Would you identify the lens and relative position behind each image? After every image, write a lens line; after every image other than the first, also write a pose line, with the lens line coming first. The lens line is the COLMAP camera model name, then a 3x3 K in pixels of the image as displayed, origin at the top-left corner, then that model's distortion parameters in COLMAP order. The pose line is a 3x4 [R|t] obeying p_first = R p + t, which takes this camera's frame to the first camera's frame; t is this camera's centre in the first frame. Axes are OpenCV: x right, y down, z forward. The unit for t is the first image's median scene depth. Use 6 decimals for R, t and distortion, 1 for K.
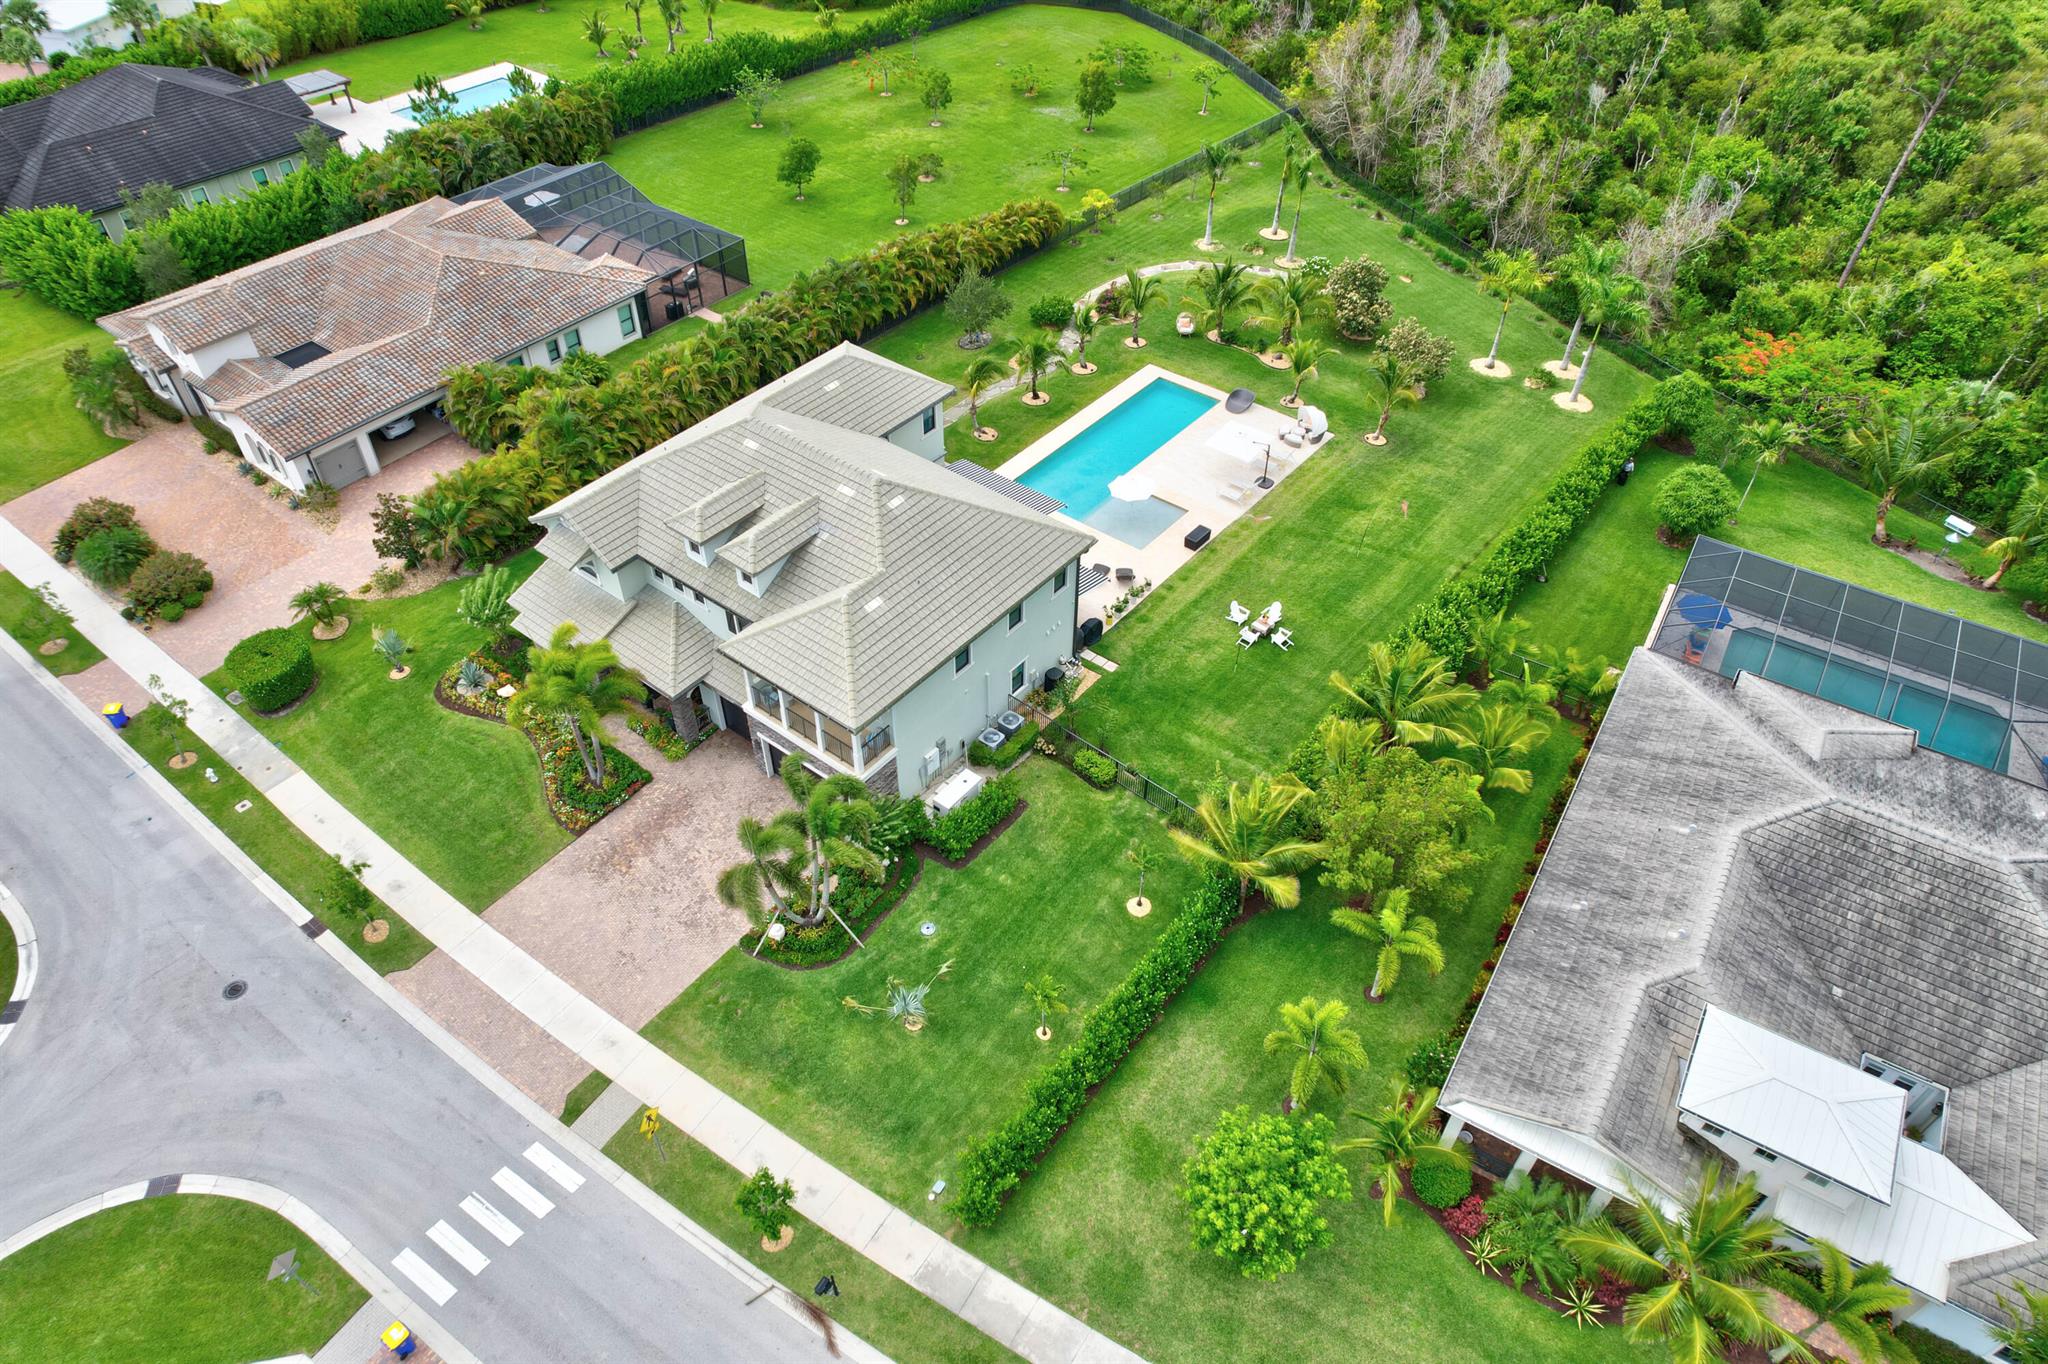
lens RADIAL K [[1312.3, 0, 1022.2], [0, 1312.3, 689.8], [0, 0, 1]] dist [-0.077312, 0.069934]
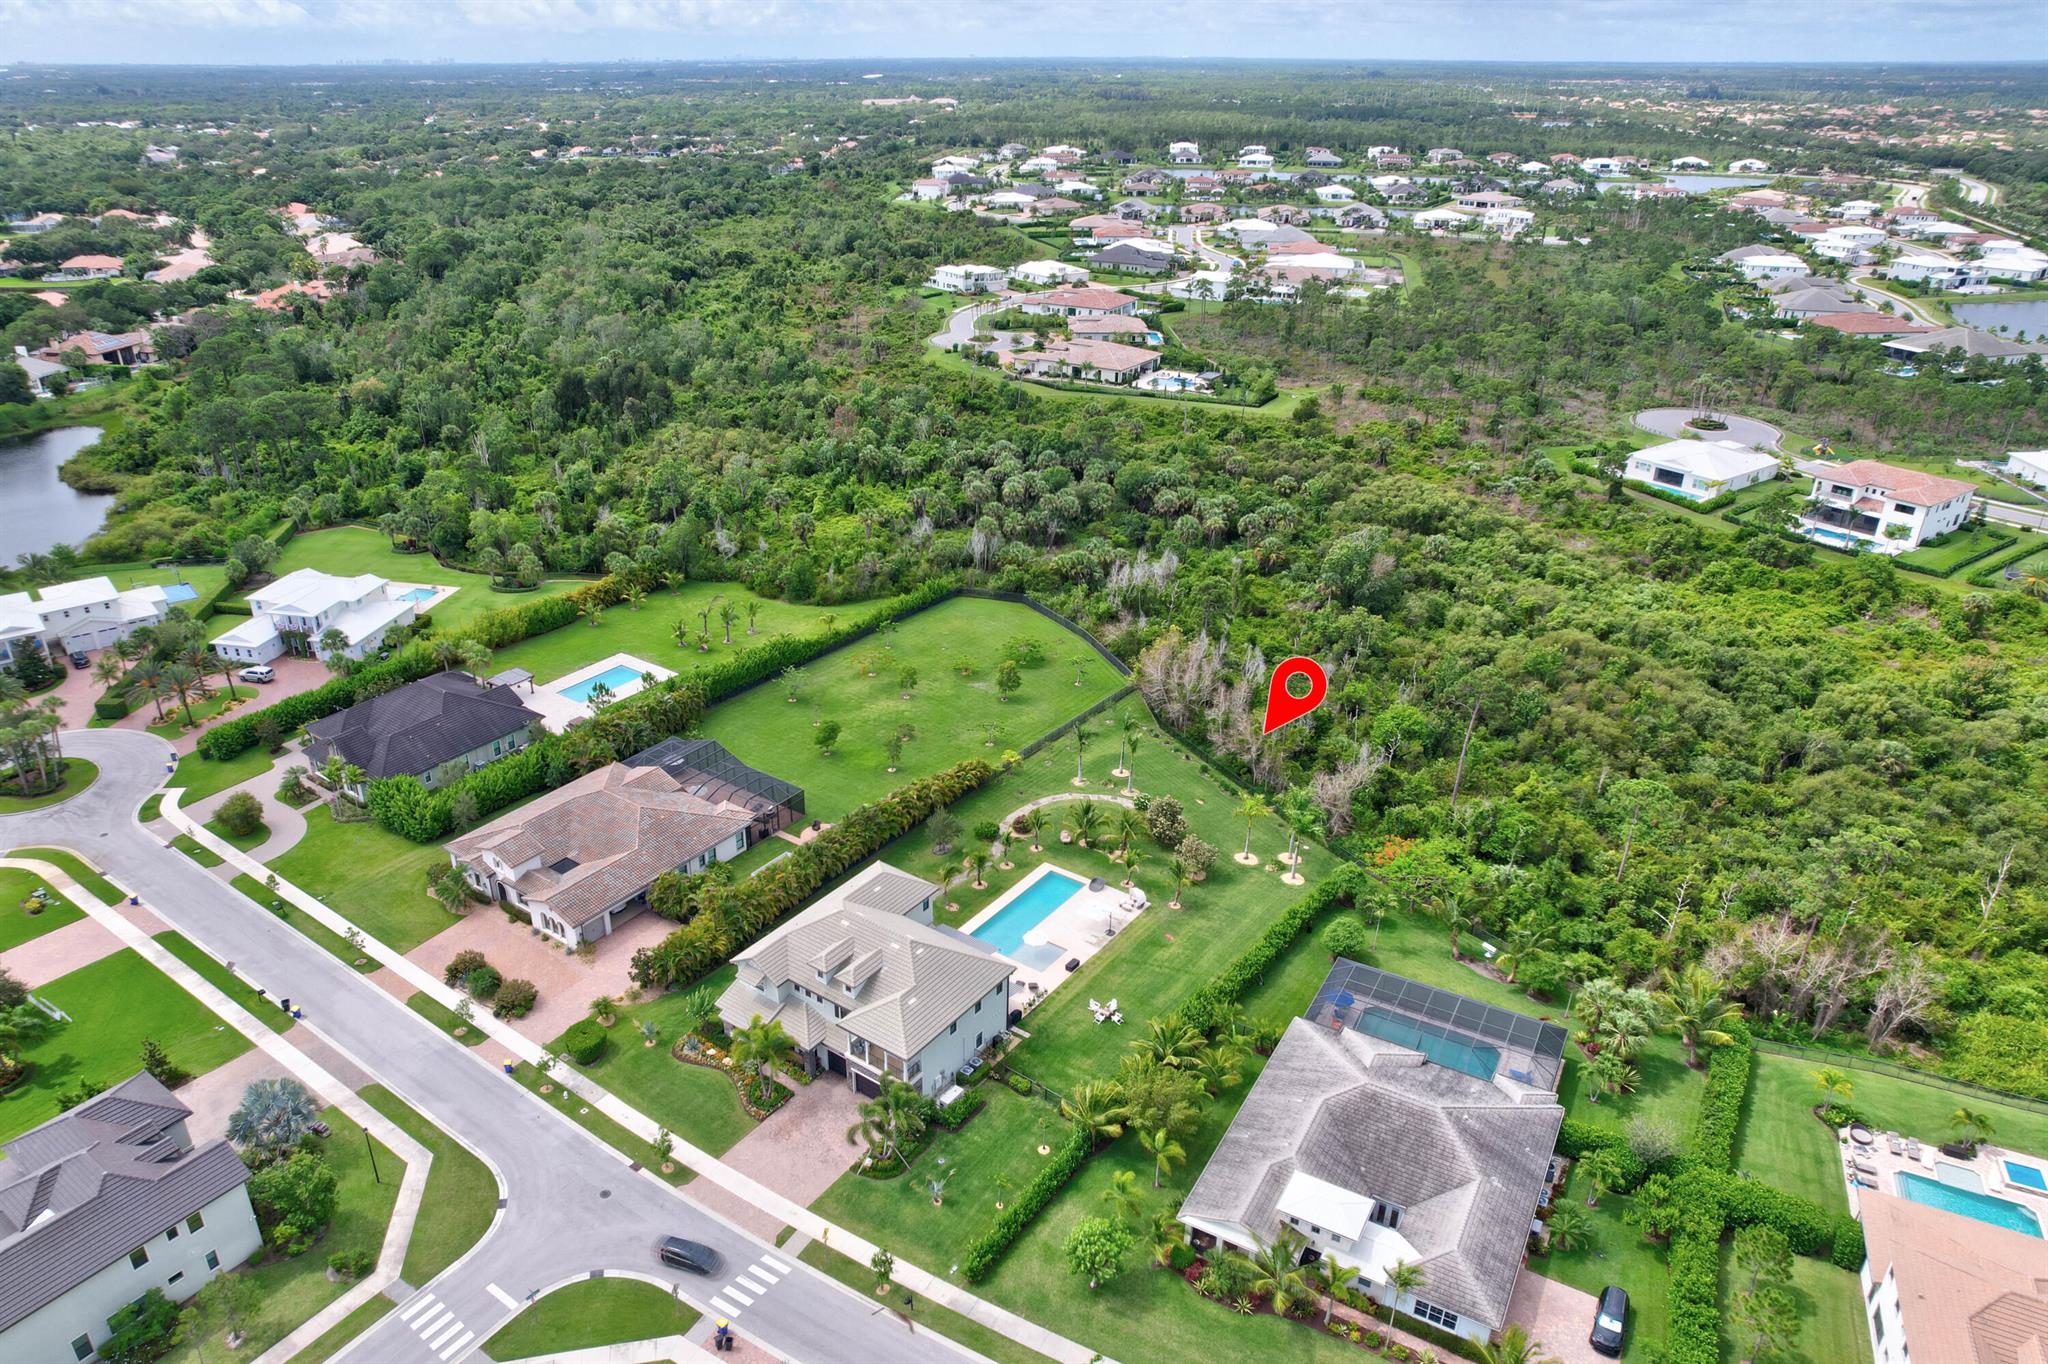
lens RADIAL K [[1352.9, 0, 946.2], [0, 1352.9, 689.5], [0, 0, 1]] dist [-0.053974, 0.017914]
pose [[0.999858, -0.015049, 0.007543, -0.052115], [0.016641, 0.951198, -0.308134, 0.097737], [-0.002538, 0.308215, 0.951313, -0.933105]]
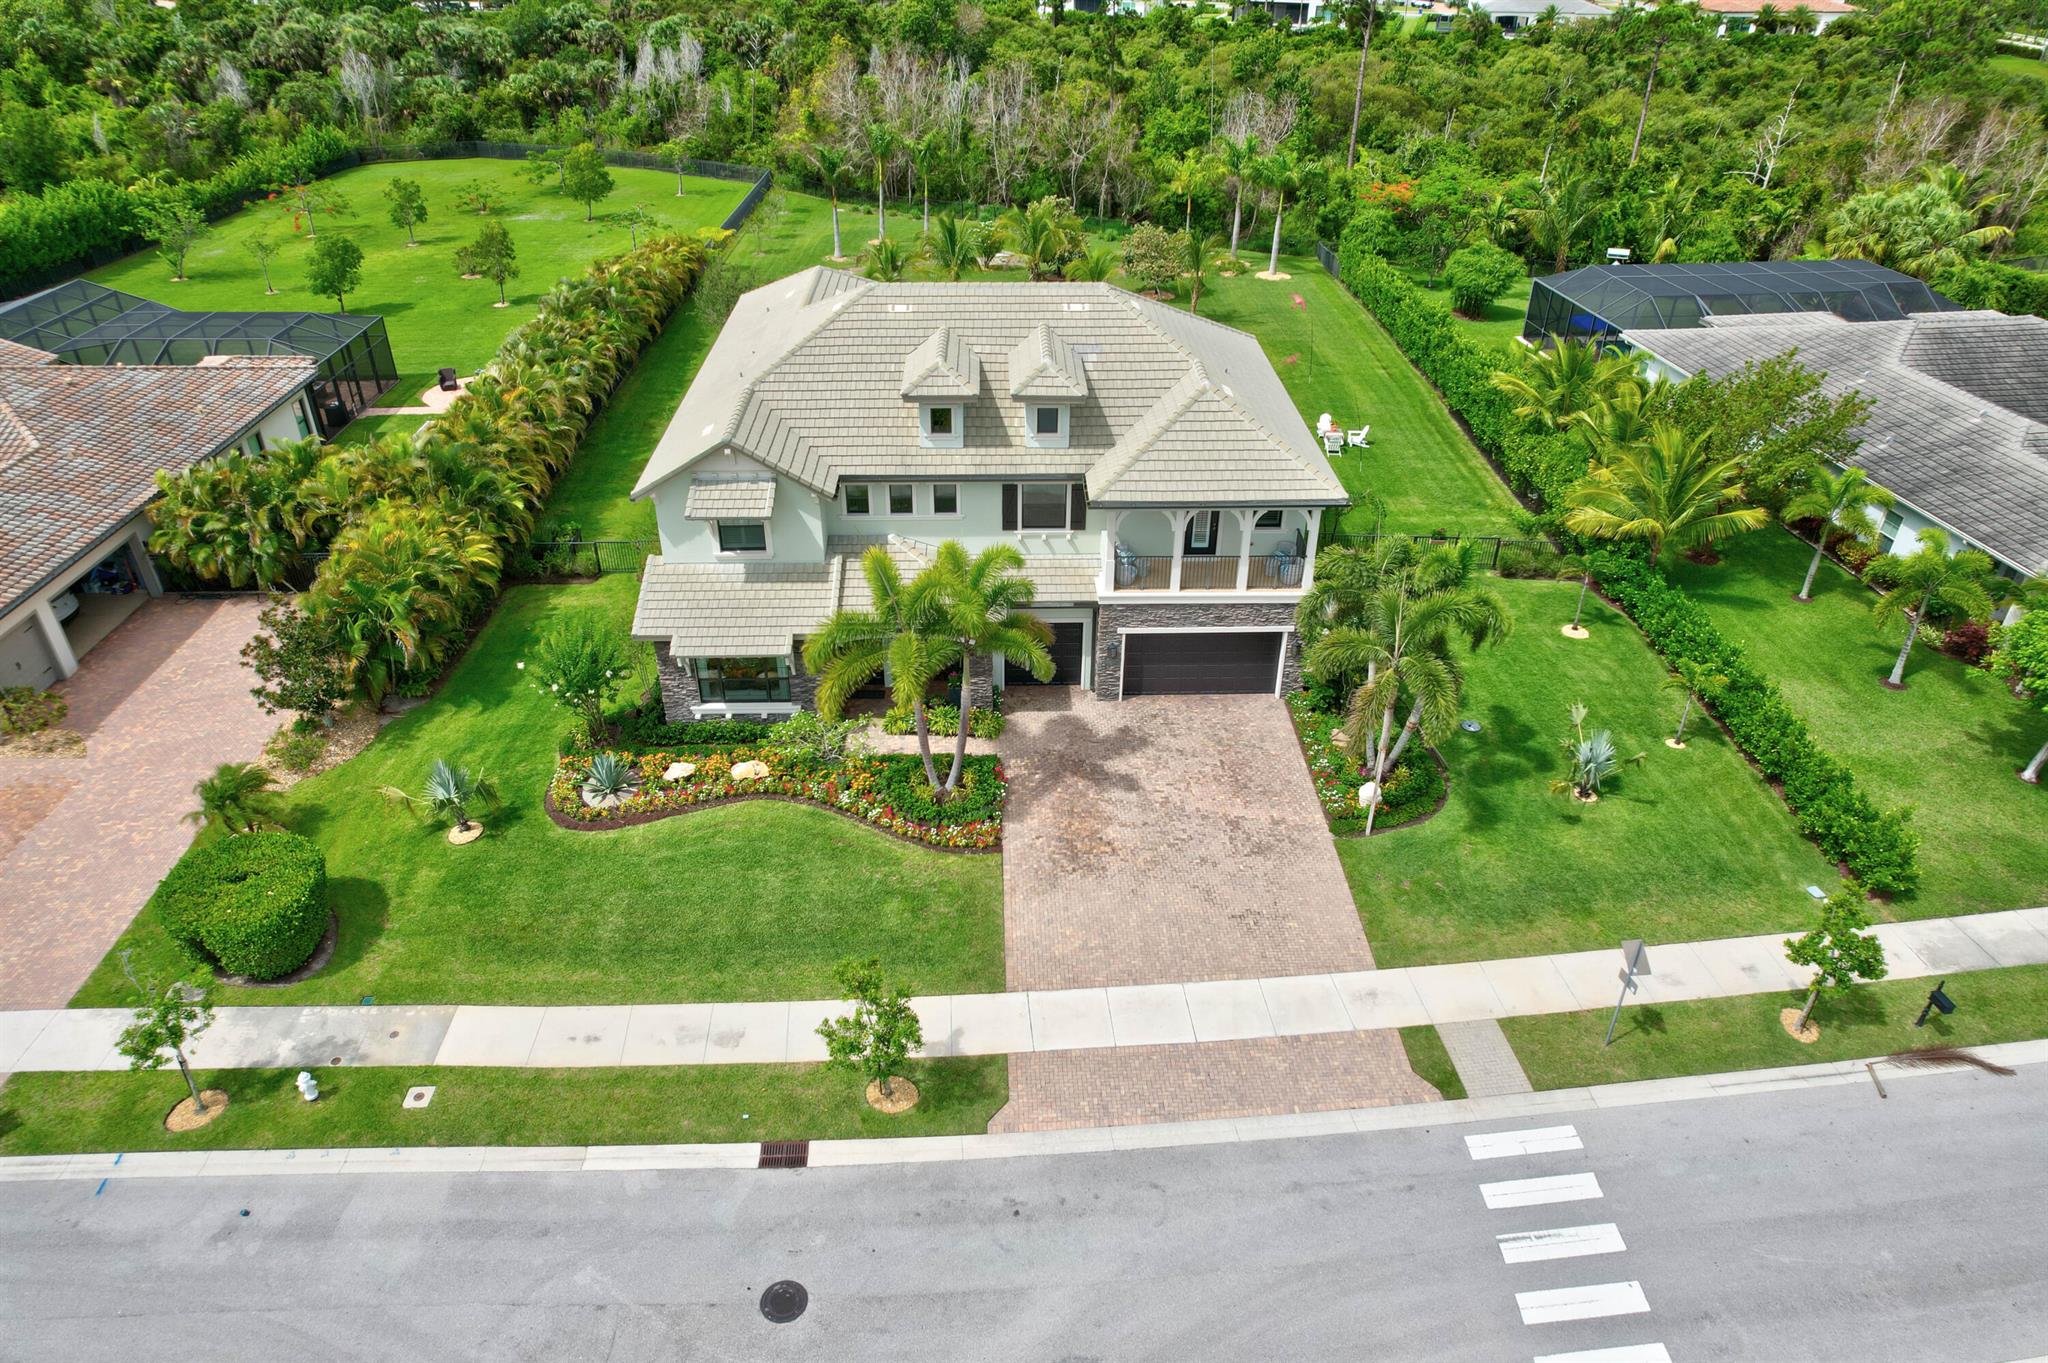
lens RADIAL K [[1312.3, 0, 1022.2], [0, 1312.3, 689.3], [0, 0, 1]] dist [-0.077312, 0.069934]
pose [[0.767275, -0.344057, 0.541215, -0.530399], [0.440822, 0.895882, -0.055425, 0.065266], [-0.465795, 0.281106, 0.839055, 0.343563]]
